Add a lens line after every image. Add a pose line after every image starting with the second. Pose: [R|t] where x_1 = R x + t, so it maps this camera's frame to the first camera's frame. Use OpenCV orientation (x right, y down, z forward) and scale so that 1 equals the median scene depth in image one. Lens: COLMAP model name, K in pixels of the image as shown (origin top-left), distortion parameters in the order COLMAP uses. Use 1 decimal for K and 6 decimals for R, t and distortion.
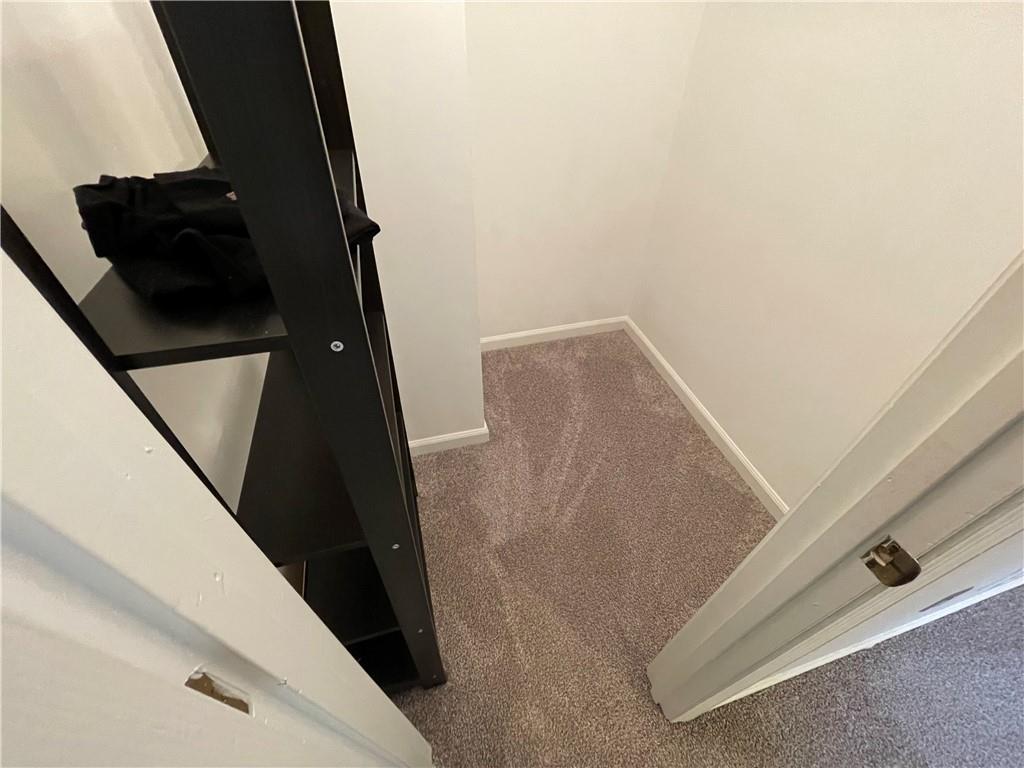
lens RADIAL K [[415.1, 0, 509.4], [0, 415.1, 380.2], [0, 0, 1]] dist [-0.001411, -0.000274]
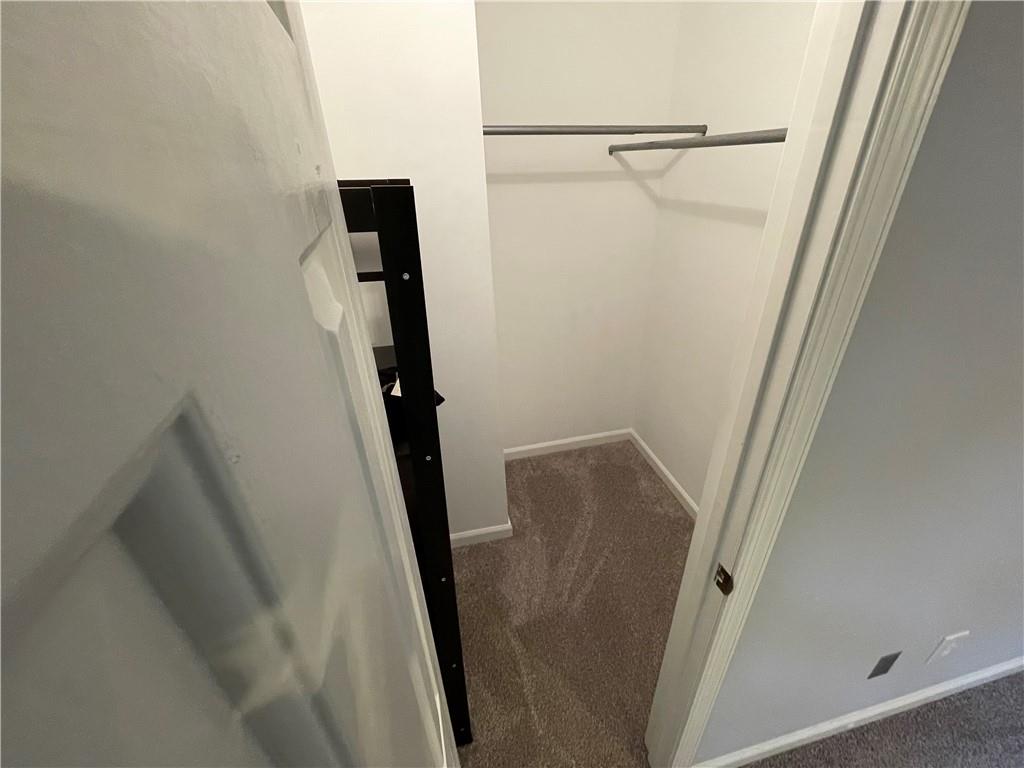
lens RADIAL K [[415.1, 0, 511.7], [0, 415.1, 383.9], [0, 0, 1]] dist [-0.001411, -0.000274]
pose [[0.996717, -0.023564, -0.077464, 0.063412], [0.003576, 0.968592, -0.248629, 0.024001], [0.080890, 0.247535, 0.965496, -0.320602]]
